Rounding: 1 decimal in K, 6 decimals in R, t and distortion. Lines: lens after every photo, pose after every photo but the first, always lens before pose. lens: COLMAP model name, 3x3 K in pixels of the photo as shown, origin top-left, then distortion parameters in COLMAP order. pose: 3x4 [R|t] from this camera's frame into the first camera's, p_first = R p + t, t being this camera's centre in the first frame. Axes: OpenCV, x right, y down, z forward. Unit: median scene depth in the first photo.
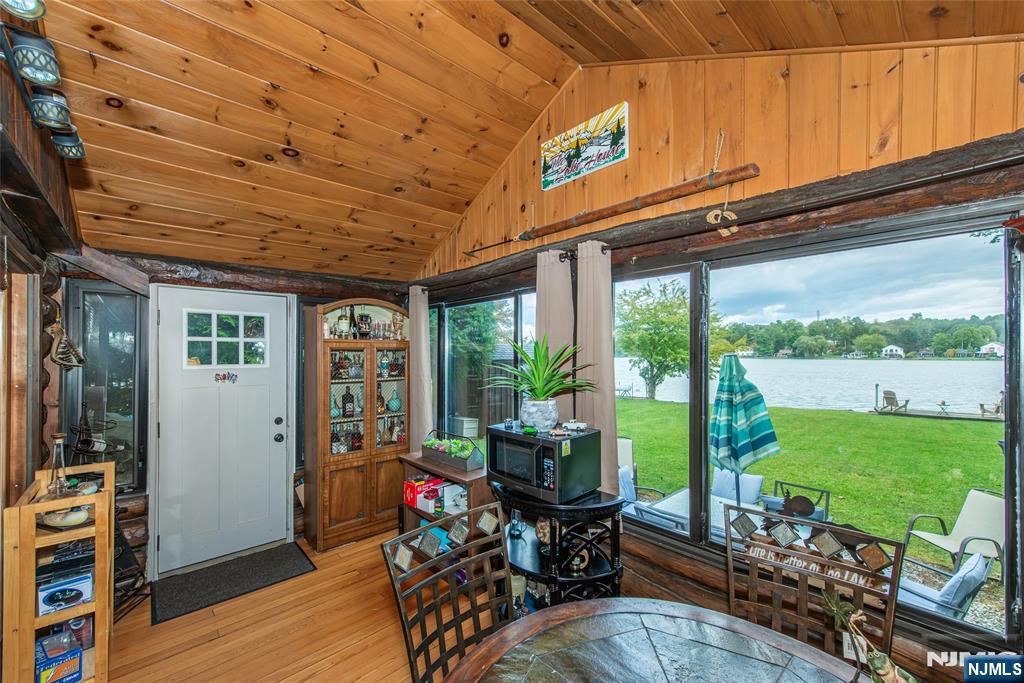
lens RADIAL K [[410.1, 0, 507.5], [0, 410.1, 352.2], [0, 0, 1]] dist [0.007646, -0.000002]
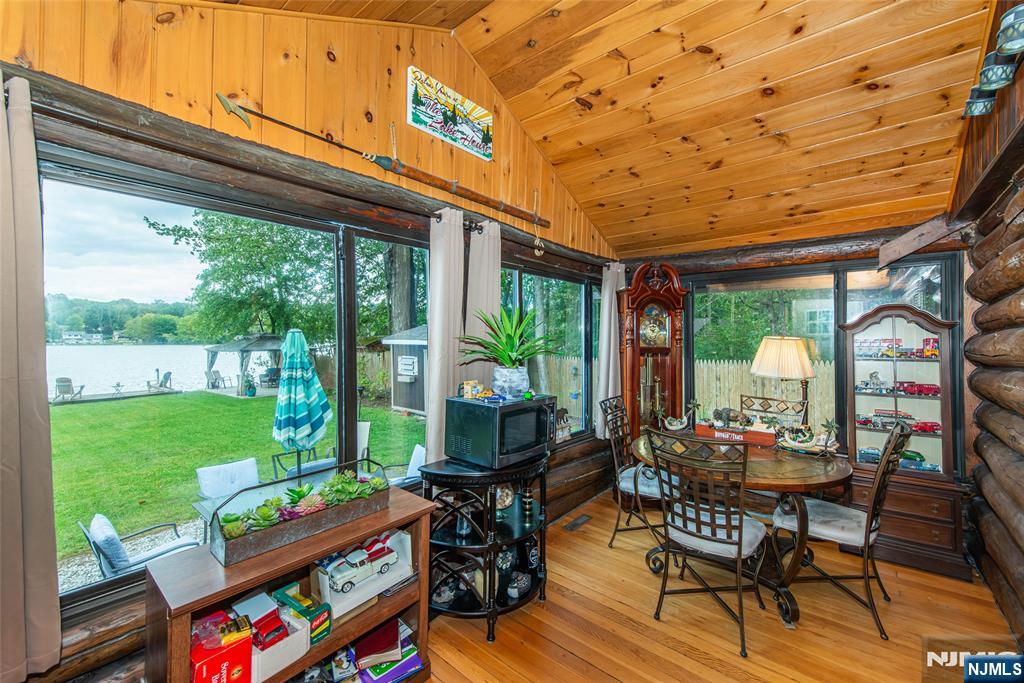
lens RADIAL K [[410.1, 0, 515.5], [0, 410.1, 337.3], [0, 0, 1]] dist [0.007646, -0.000002]
pose [[-0.131485, 0.004993, 0.991306, -0.799668], [-0.003745, 0.999978, -0.005534, 0.038822], [-0.991311, -0.004440, -0.131463, 0.961549]]
